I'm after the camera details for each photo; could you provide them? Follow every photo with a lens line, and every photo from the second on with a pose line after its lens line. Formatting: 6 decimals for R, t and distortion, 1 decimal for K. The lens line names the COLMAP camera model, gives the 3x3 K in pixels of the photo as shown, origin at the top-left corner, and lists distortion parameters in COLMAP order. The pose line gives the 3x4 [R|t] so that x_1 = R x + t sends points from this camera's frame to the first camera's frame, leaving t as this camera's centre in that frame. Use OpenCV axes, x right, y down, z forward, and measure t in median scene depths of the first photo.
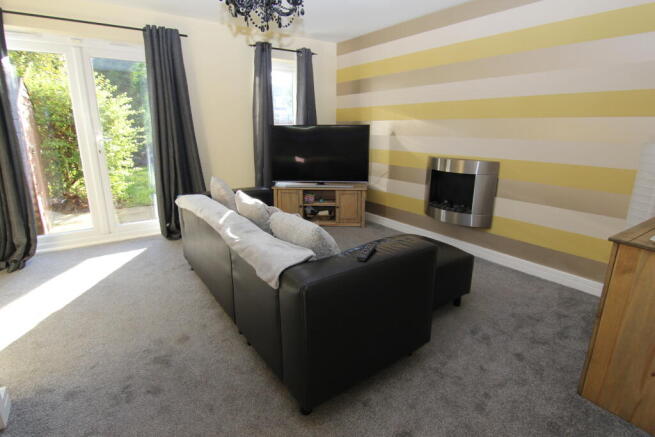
lens RADIAL K [[336.1, 0, 329.9], [0, 336.1, 216.4], [0, 0, 1]] dist [0.000944, -0.008024]
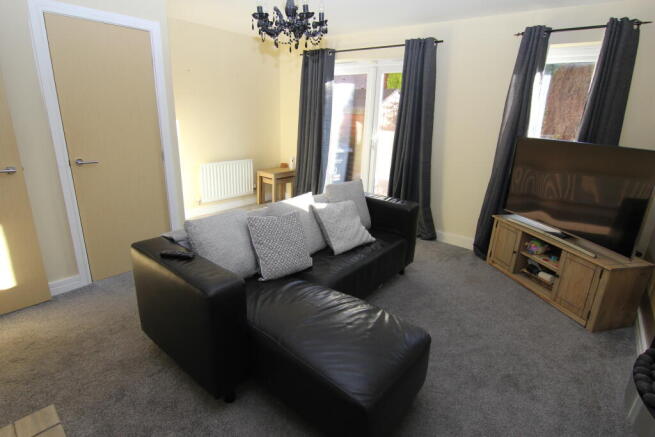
lens RADIAL K [[336.1, 0, 329.9], [0, 336.1, 216.4], [0, 0, 1]] dist [0.000944, -0.008024]
pose [[0.274840, 0.281576, -0.919336, 0.470496], [-0.298454, 0.933910, 0.196816, -0.133376], [0.913996, 0.220287, 0.340713, 0.416888]]
